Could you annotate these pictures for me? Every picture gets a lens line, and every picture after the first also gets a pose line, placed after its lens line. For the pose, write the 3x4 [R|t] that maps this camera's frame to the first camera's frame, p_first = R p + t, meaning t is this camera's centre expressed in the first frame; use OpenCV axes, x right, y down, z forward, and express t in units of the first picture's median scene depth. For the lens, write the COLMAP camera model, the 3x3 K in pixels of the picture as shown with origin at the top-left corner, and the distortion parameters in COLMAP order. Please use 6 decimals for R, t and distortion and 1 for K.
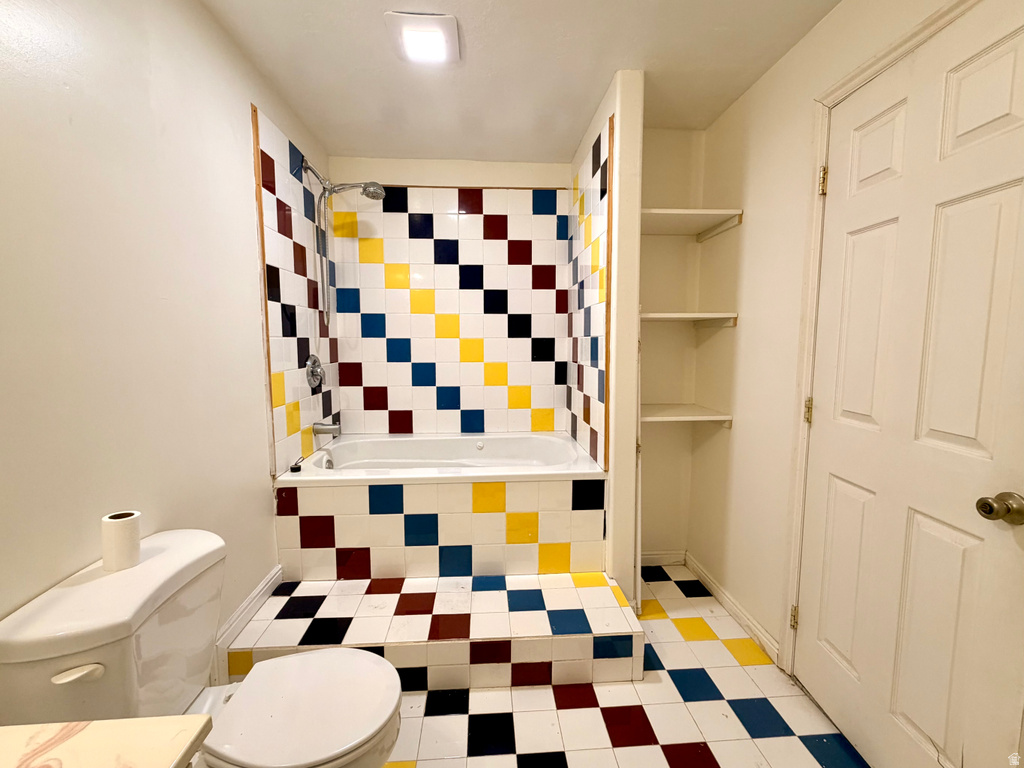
lens RADIAL K [[435.2, 0, 512.0], [0, 435.2, 384.0], [0, 0, 1]] dist [-0.000714, -0.000237]
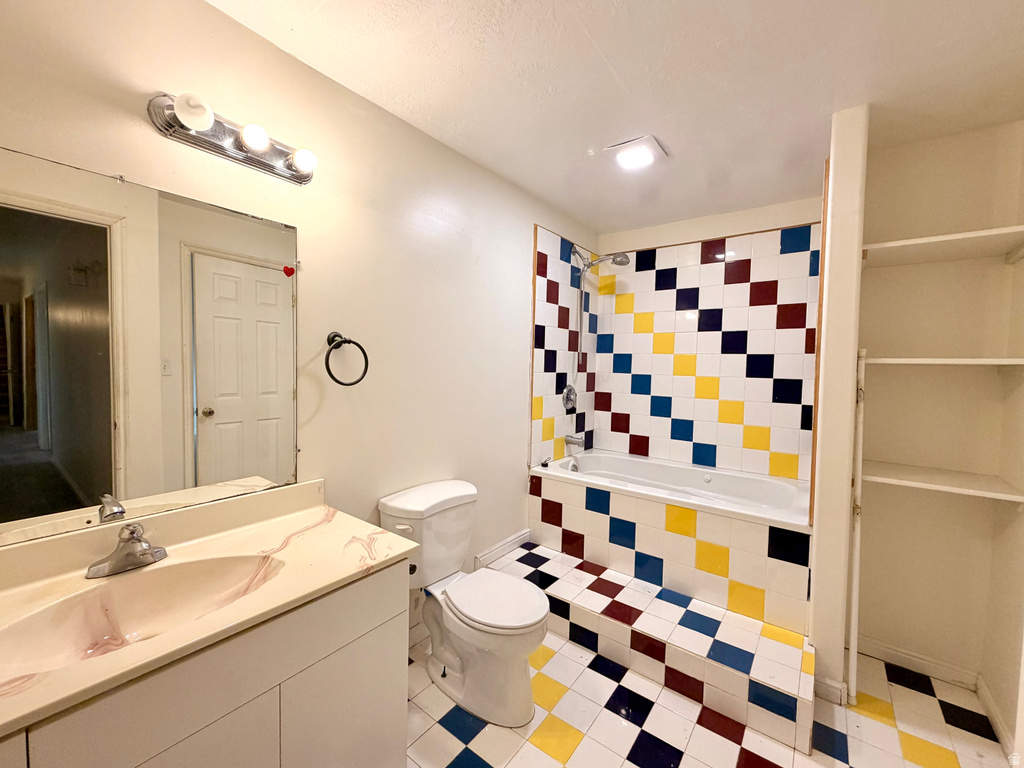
lens RADIAL K [[417.9, 0, 512.0], [0, 417.9, 384.0], [0, 0, 1]] dist [-0.000392, 0.000098]
pose [[0.752397, 0.048964, -0.656887, 0.285709], [-0.090804, 0.995423, -0.029809, -0.016065], [0.652421, 0.082076, 0.753399, -0.111200]]
